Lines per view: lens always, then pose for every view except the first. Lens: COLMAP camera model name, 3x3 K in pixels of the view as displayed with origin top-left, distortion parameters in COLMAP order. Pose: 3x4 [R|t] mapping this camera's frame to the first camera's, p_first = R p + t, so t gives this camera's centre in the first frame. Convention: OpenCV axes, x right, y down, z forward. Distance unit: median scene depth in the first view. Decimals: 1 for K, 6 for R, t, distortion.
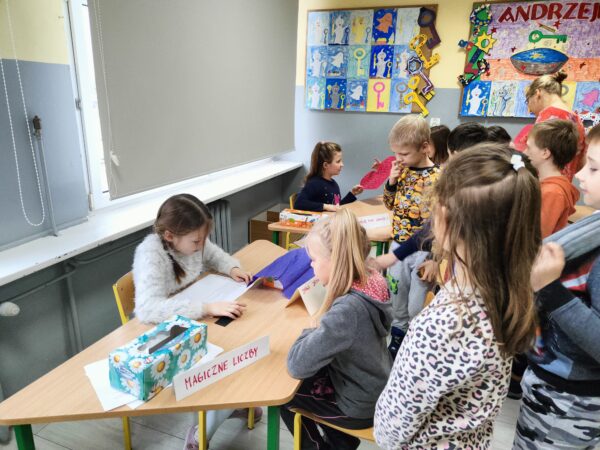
lens RADIAL K [[418.2, 0, 298.6], [0, 418.2, 221.6], [0, 0, 1]] dist [0.015834, -0.004447]
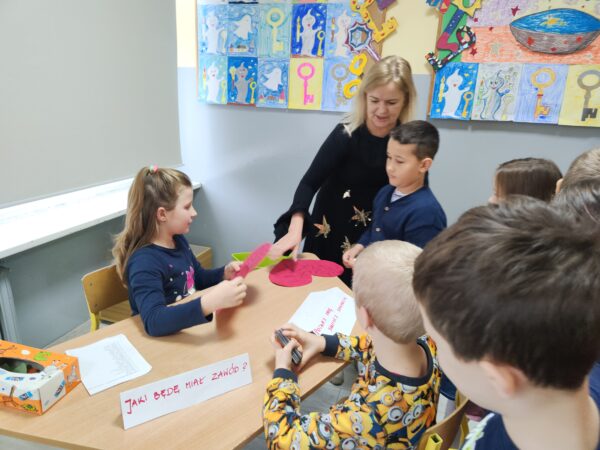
lens RADIAL K [[418.2, 0, 298.6], [0, 418.2, 221.6], [0, 0, 1]] dist [0.015834, -0.004447]
pose [[0.998183, 0.002740, 0.060194, 0.150674], [-0.002962, 0.999989, 0.003595, -0.097824], [-0.060183, -0.003767, 0.998180, 0.380005]]
